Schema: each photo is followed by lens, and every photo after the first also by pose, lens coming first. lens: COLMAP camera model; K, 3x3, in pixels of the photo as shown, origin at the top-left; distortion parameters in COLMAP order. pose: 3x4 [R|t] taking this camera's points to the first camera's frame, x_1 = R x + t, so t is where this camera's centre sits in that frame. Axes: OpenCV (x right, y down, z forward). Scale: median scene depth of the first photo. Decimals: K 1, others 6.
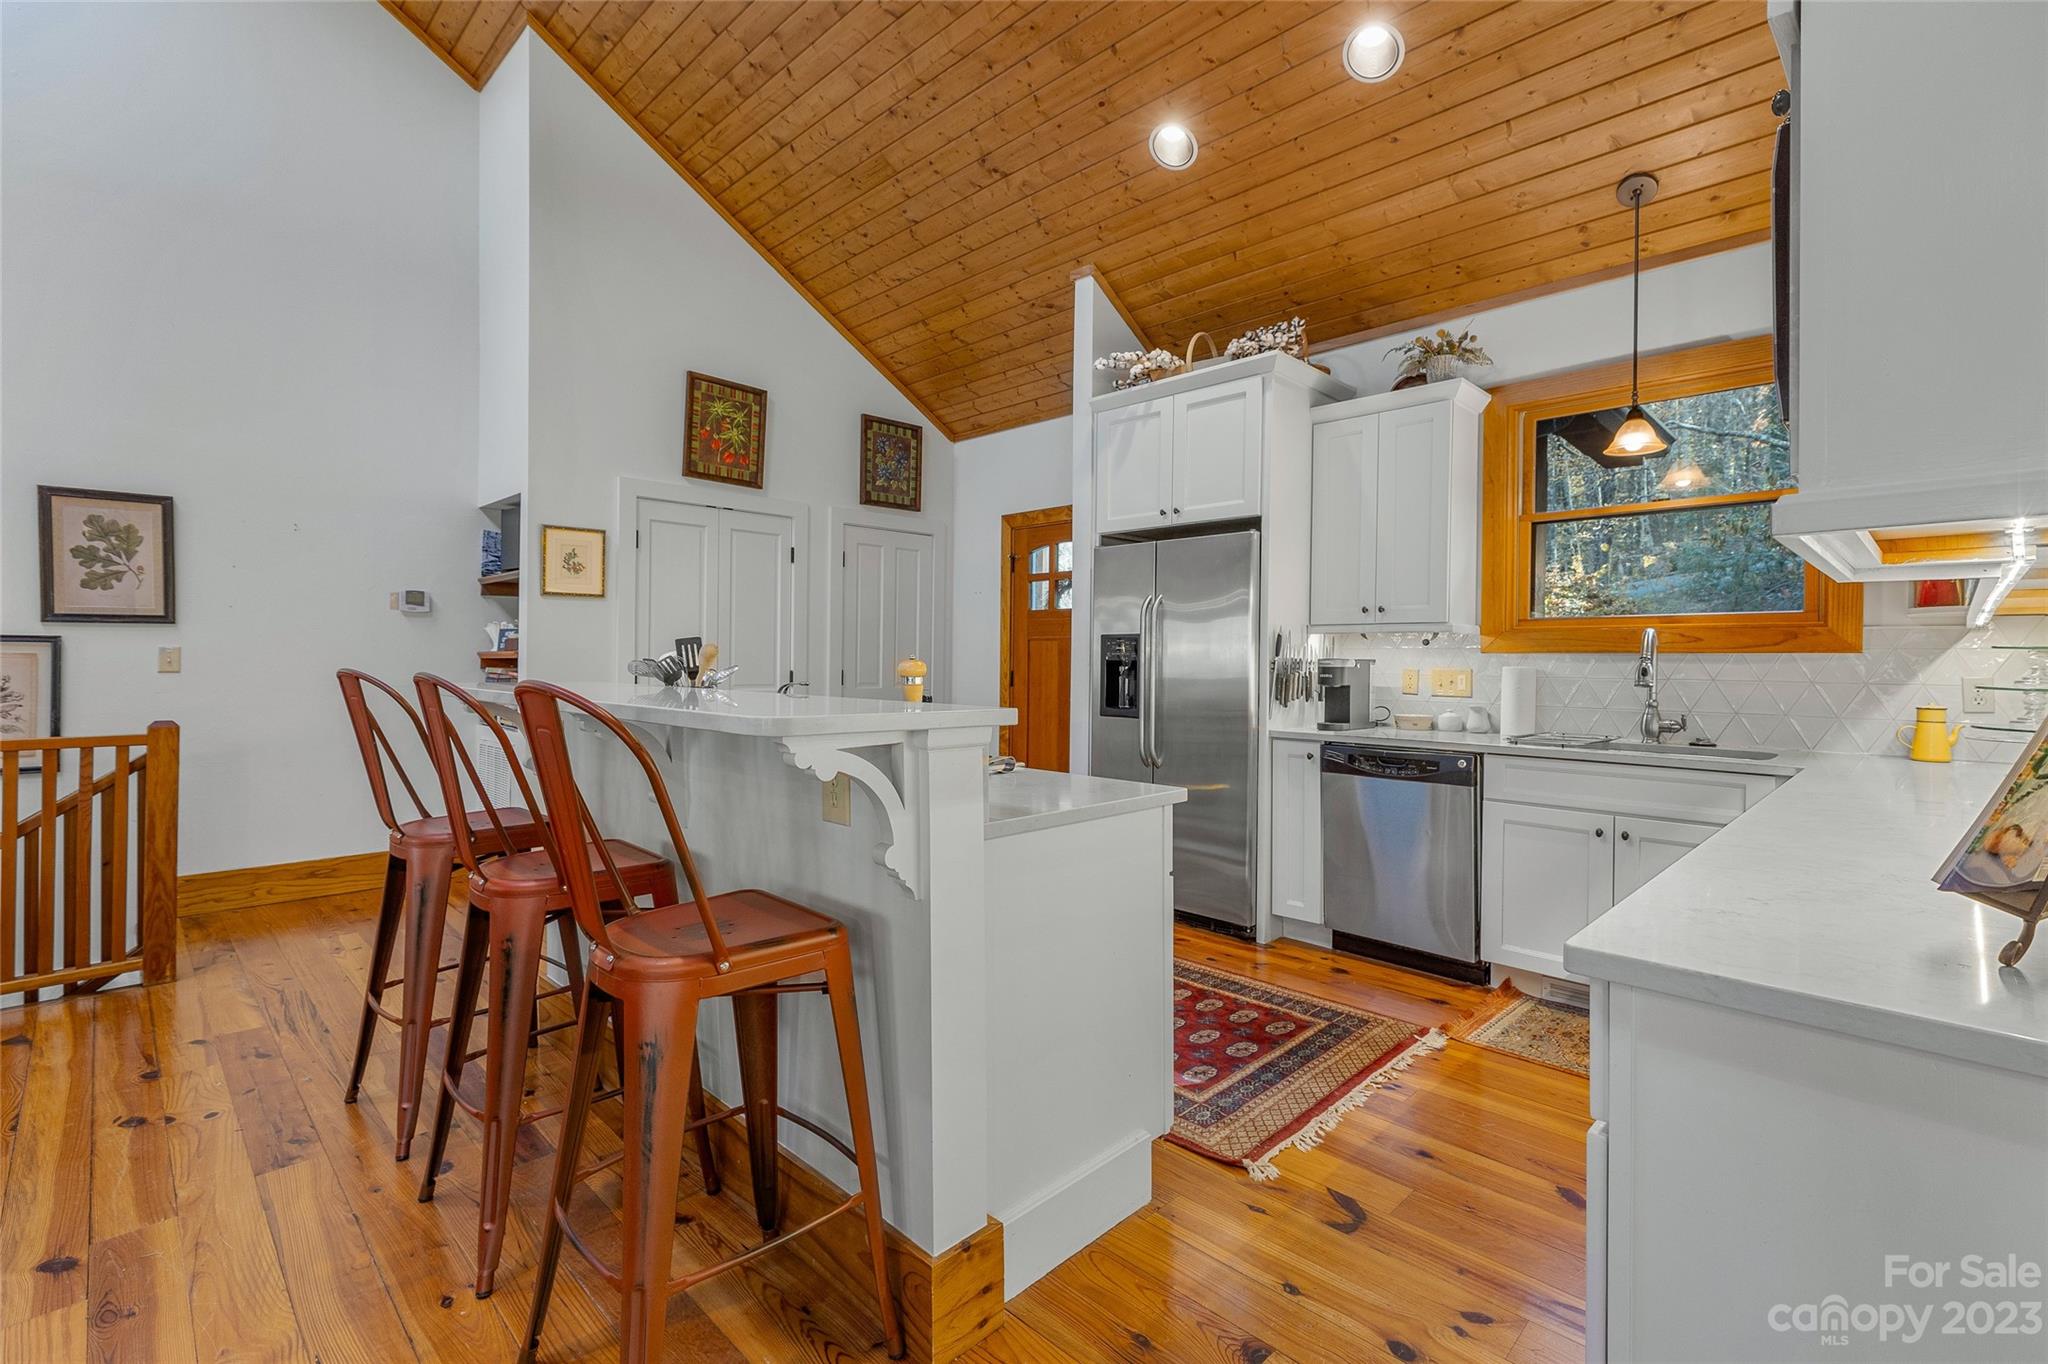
lens RADIAL K [[918.0, 0, 1043.6], [0, 918.0, 663.1], [0, 0, 1]] dist [0.002360, 0.000217]
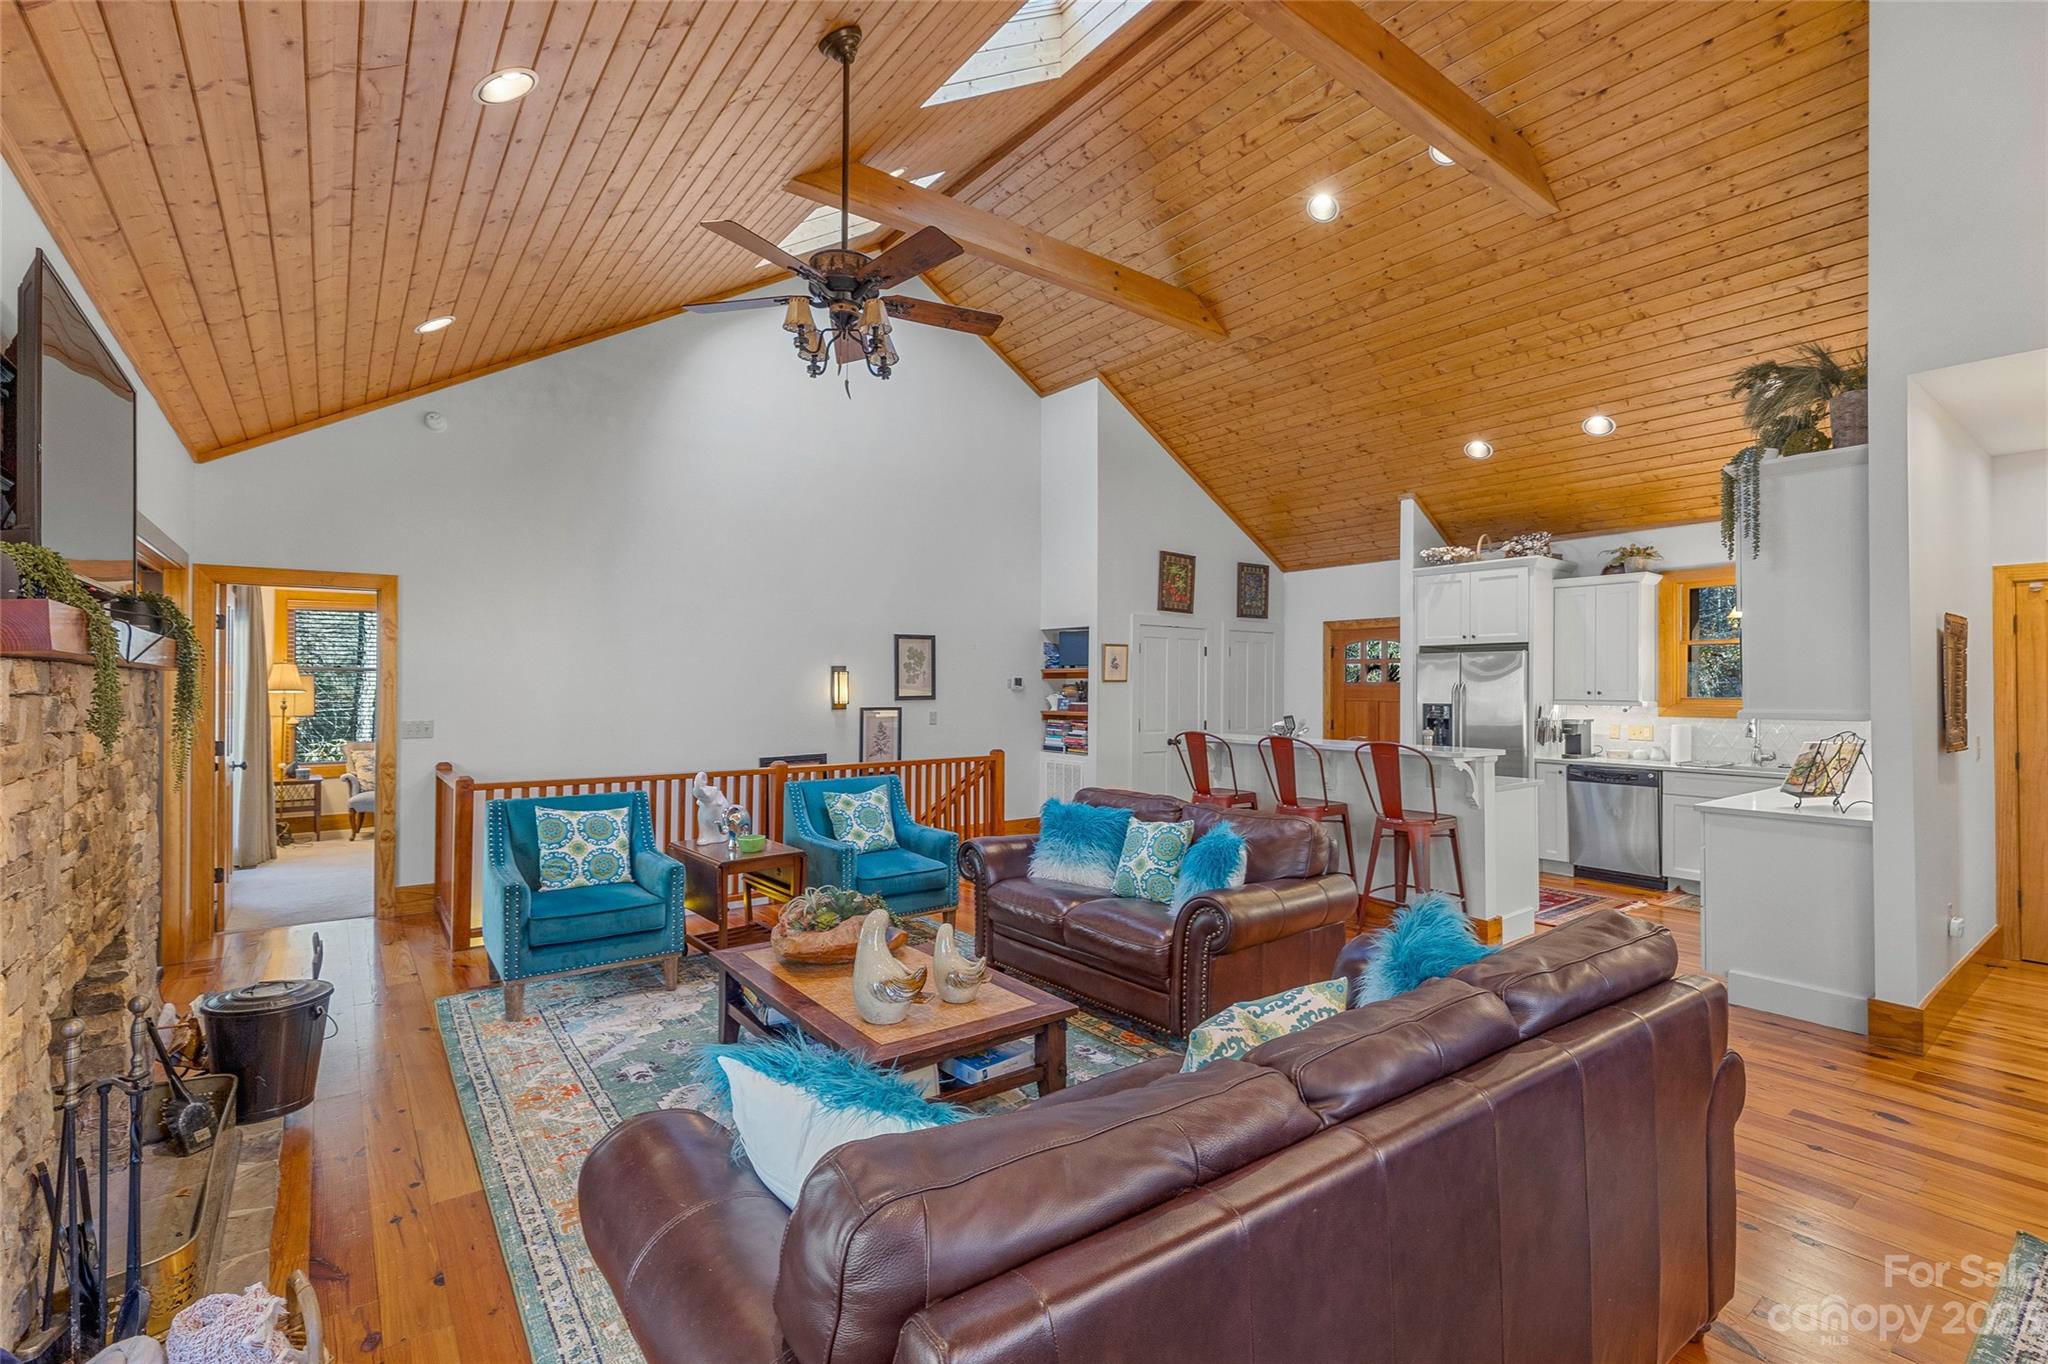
lens RADIAL K [[918.0, 0, 1024.0], [0, 918.0, 676.3], [0, 0, 1]] dist [0.002360, 0.000217]
pose [[0.989421, -0.004577, -0.145001, -0.473818], [0.002030, 0.999841, -0.017709, -0.057453], [0.145059, 0.017227, 0.989273, -0.926984]]
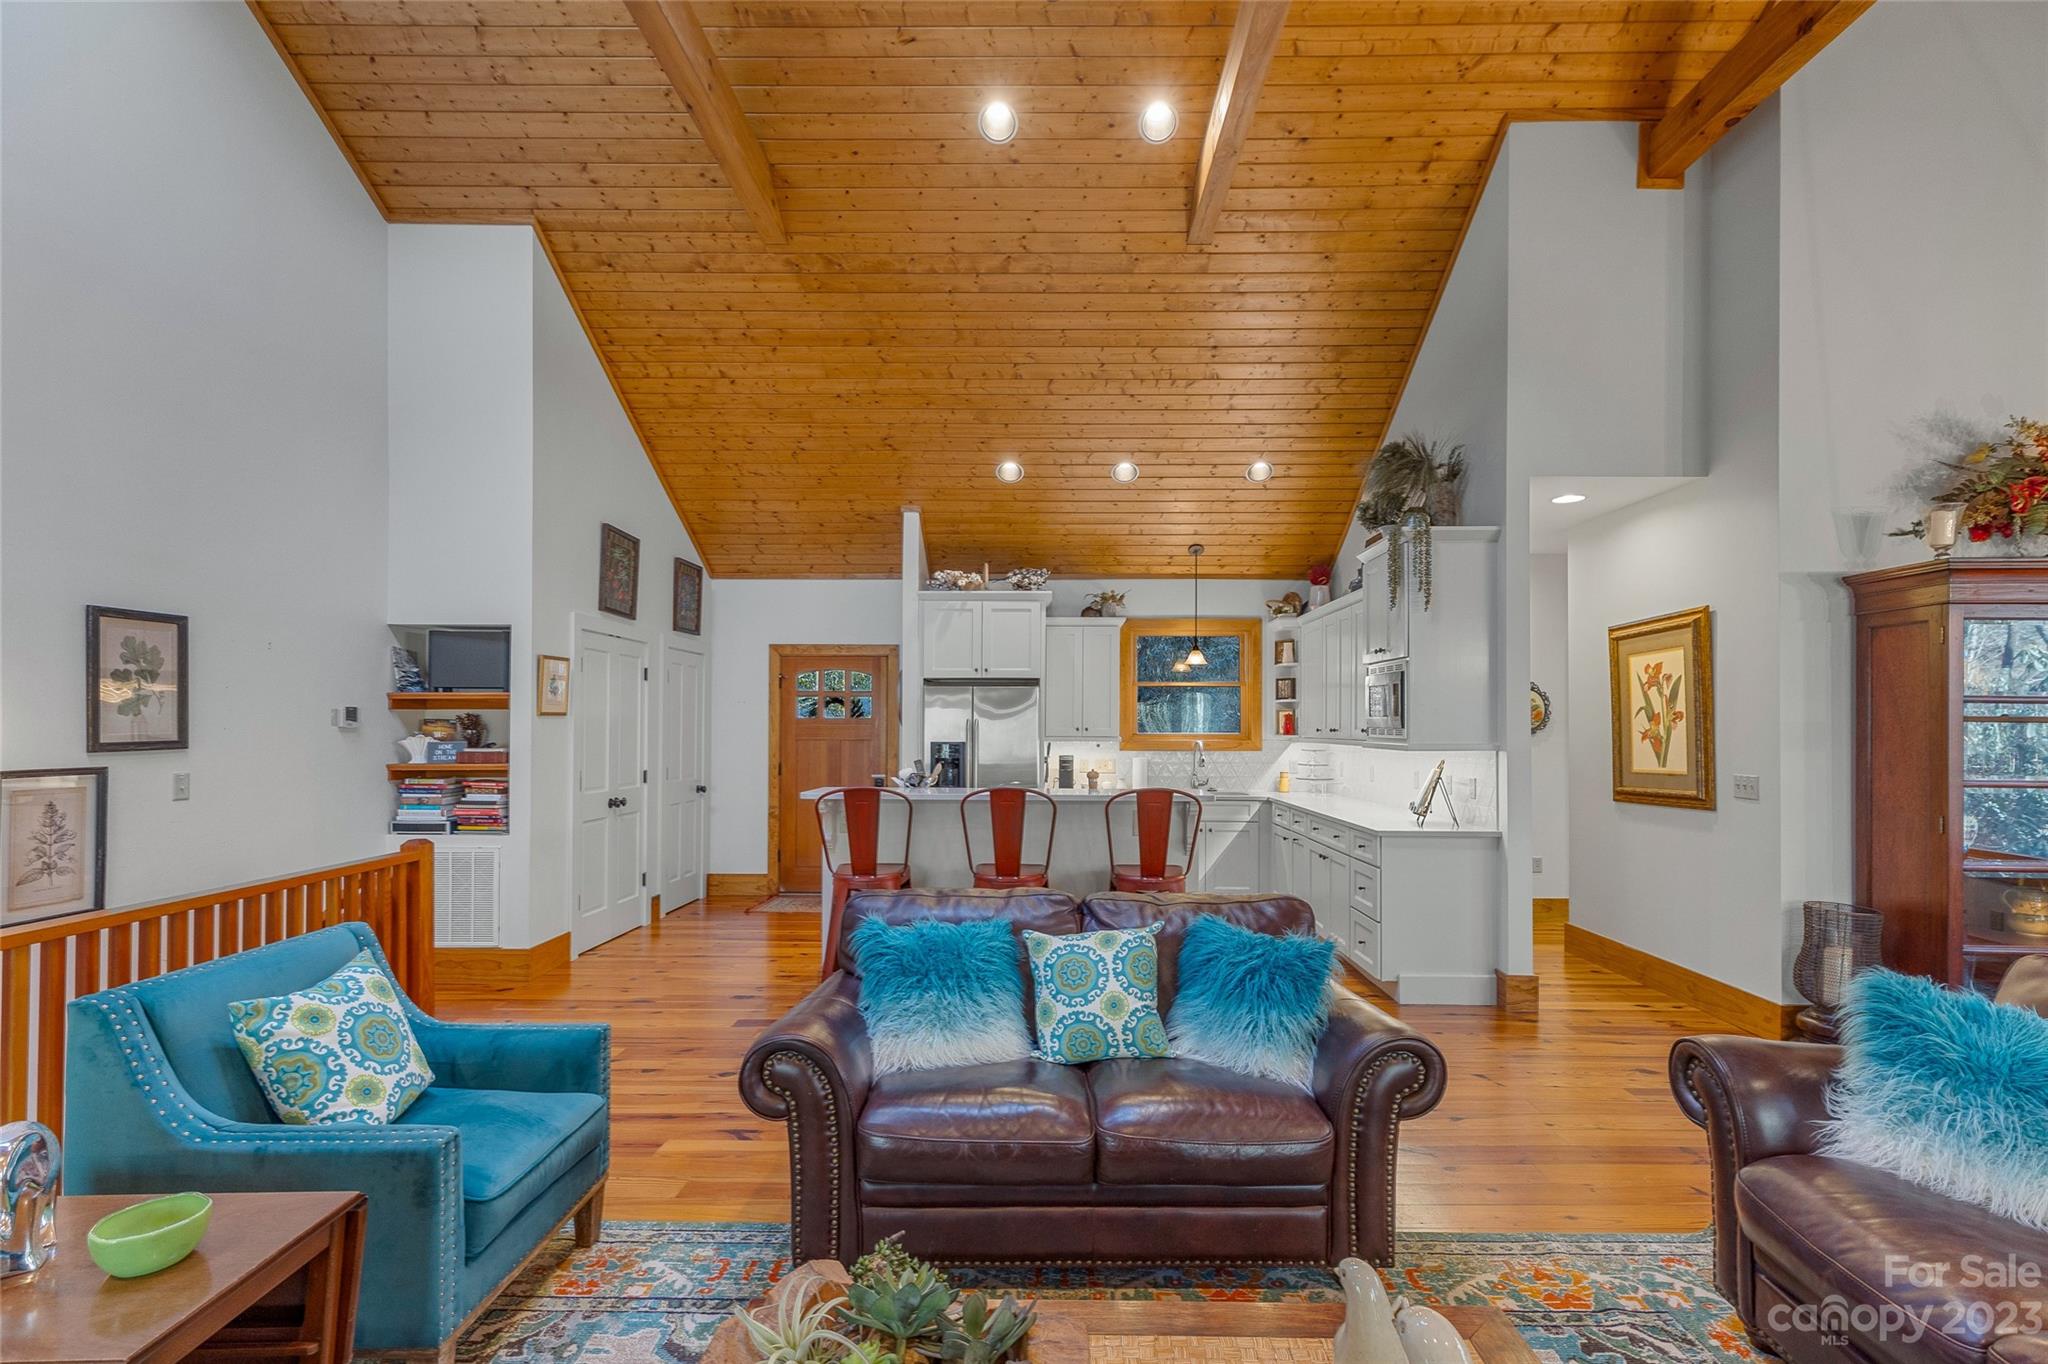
lens RADIAL K [[918.0, 0, 1045.4], [0, 918.0, 724.1], [0, 0, 1]] dist [0.002360, 0.000217]
pose [[0.719503, -0.003454, 0.694481, -0.972146], [0.006091, 0.999981, -0.001338, -0.061957], [-0.694463, 0.005192, 0.719510, -0.310291]]
